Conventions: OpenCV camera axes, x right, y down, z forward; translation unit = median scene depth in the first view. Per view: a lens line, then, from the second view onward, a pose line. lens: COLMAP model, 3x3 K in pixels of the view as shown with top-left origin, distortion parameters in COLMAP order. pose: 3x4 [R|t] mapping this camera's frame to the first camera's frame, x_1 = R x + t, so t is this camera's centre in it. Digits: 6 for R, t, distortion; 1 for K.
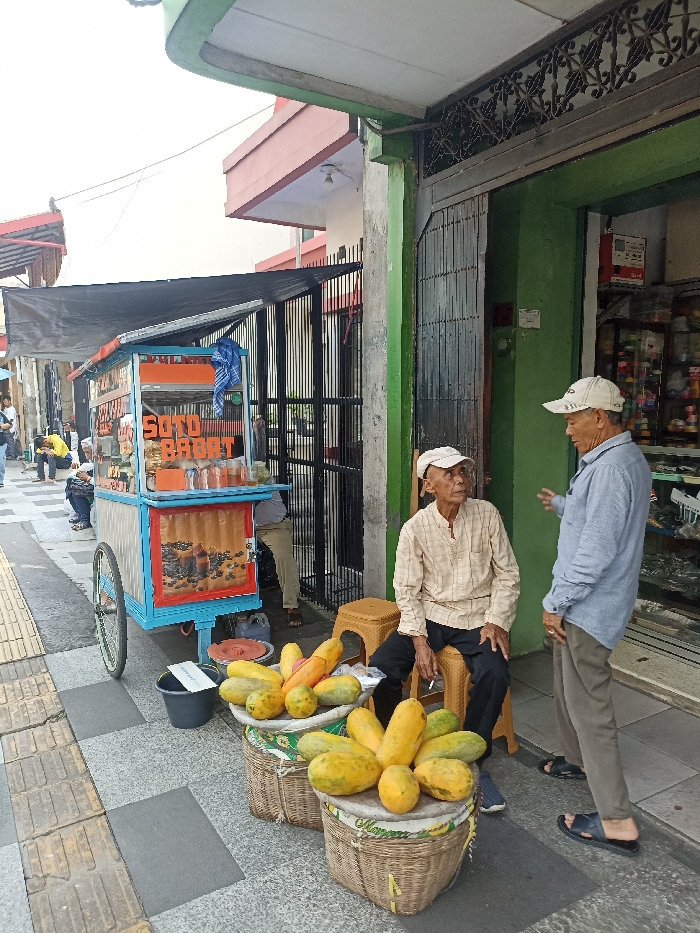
lens RADIAL K [[677.6, 0, 350.0], [0, 677.6, 466.5], [0, 0, 1]] dist [0.003867, 0.001100]
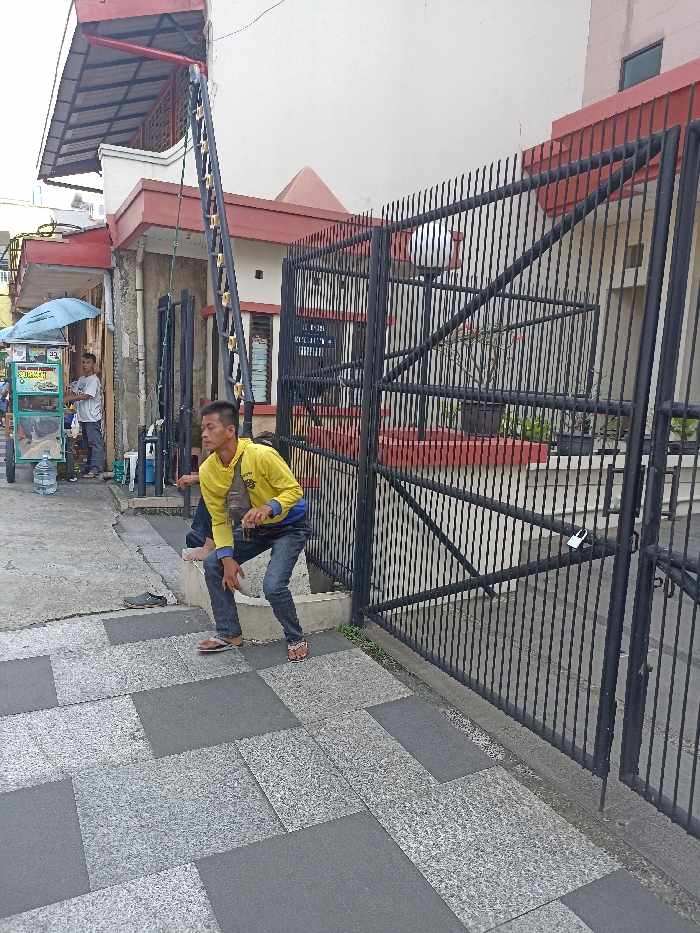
lens RADIAL K [[677.6, 0, 350.0], [0, 677.6, 466.5], [0, 0, 1]] dist [0.003867, 0.001100]
pose [[0.996806, 0.060862, -0.051702, -0.221506], [-0.057498, 0.996277, 0.064230, -0.051726], [0.055419, -0.061053, 0.996595, 0.401368]]
